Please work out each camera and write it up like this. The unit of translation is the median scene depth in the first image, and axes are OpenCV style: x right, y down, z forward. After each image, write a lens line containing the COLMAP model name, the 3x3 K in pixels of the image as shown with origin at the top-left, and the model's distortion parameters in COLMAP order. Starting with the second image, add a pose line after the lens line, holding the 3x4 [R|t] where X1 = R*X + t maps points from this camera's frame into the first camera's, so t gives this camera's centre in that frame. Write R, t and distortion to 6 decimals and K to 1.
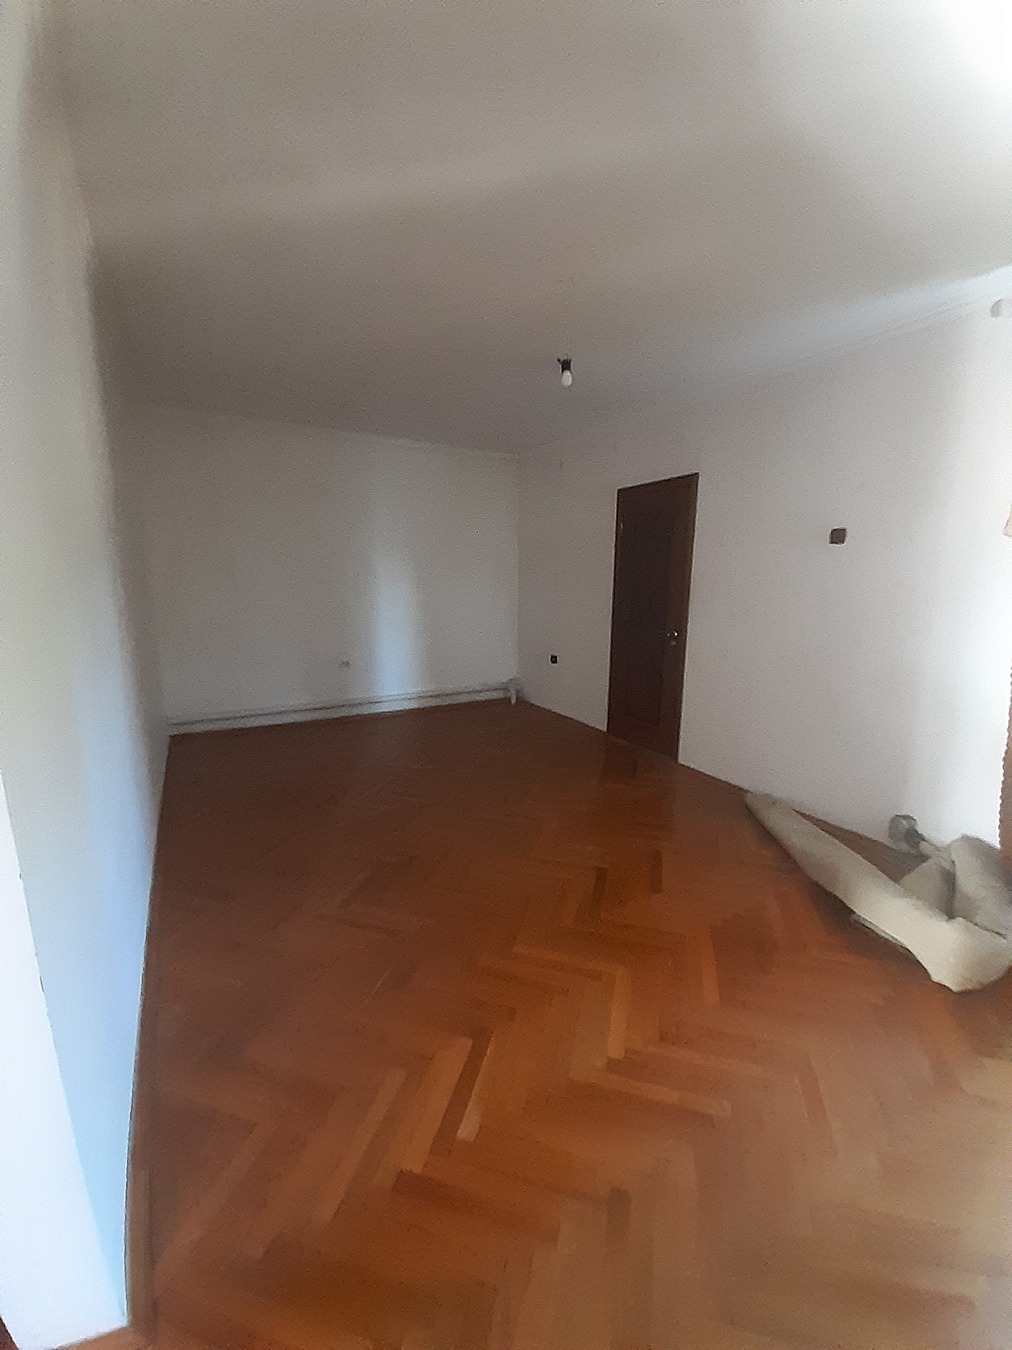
lens RADIAL K [[526.8, 0, 507.2], [0, 526.8, 686.4], [0, 0, 1]] dist [-0.002157, -0.000841]
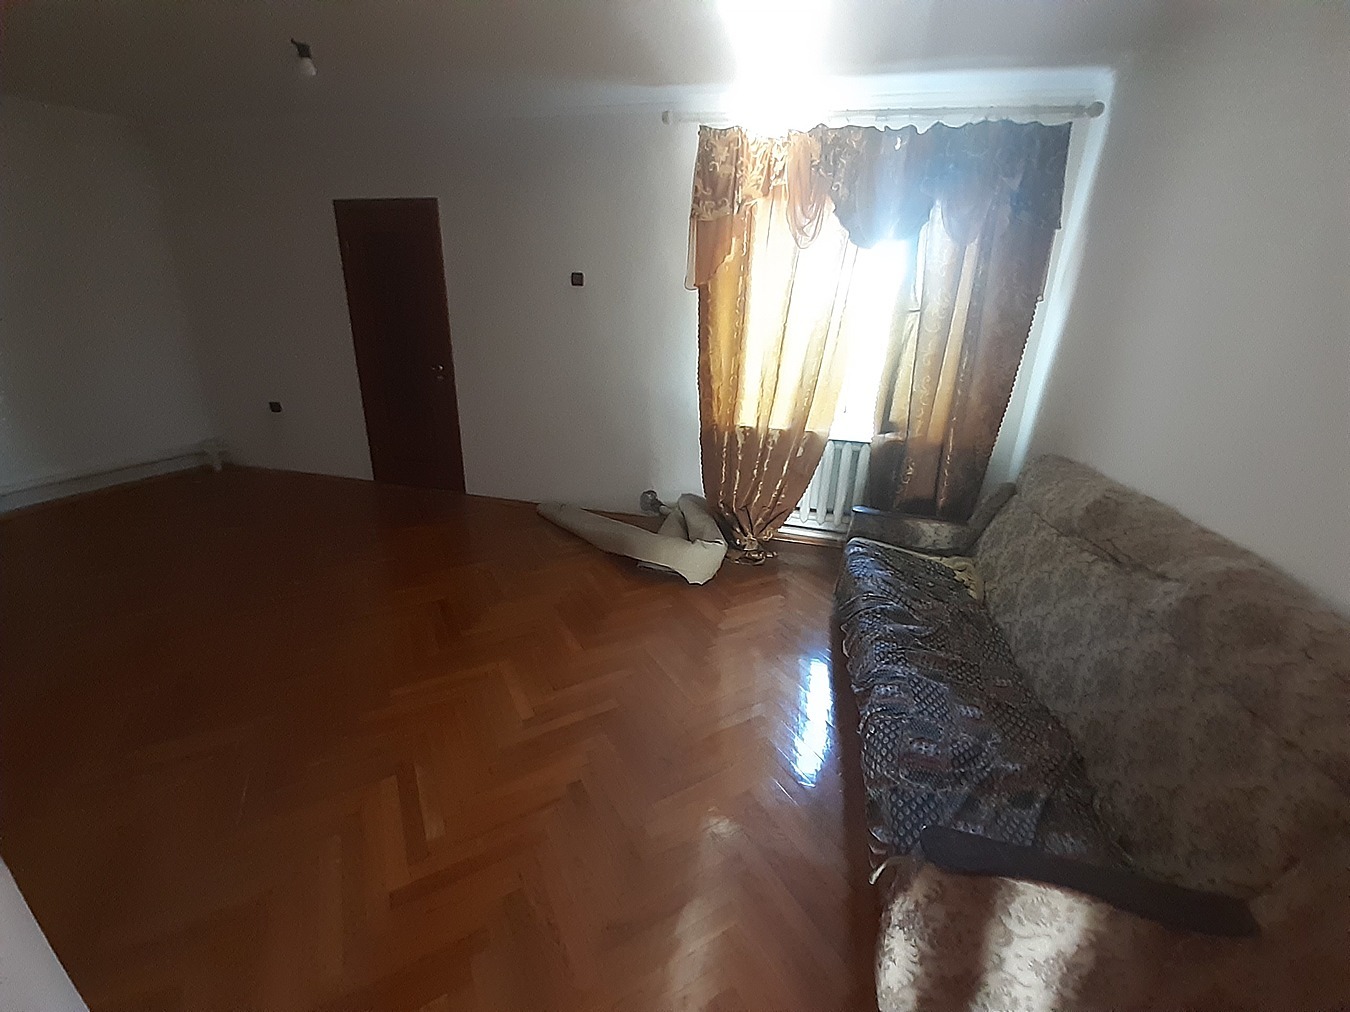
lens RADIAL K [[526.8, 0, 668.5], [0, 526.8, 501.9], [0, 0, 1]] dist [-0.002157, -0.000841]
pose [[0.708436, -0.217685, 0.671366, -0.168997], [0.113871, 0.974037, 0.195664, 0.001607], [-0.696529, -0.062166, 0.714831, -0.052593]]
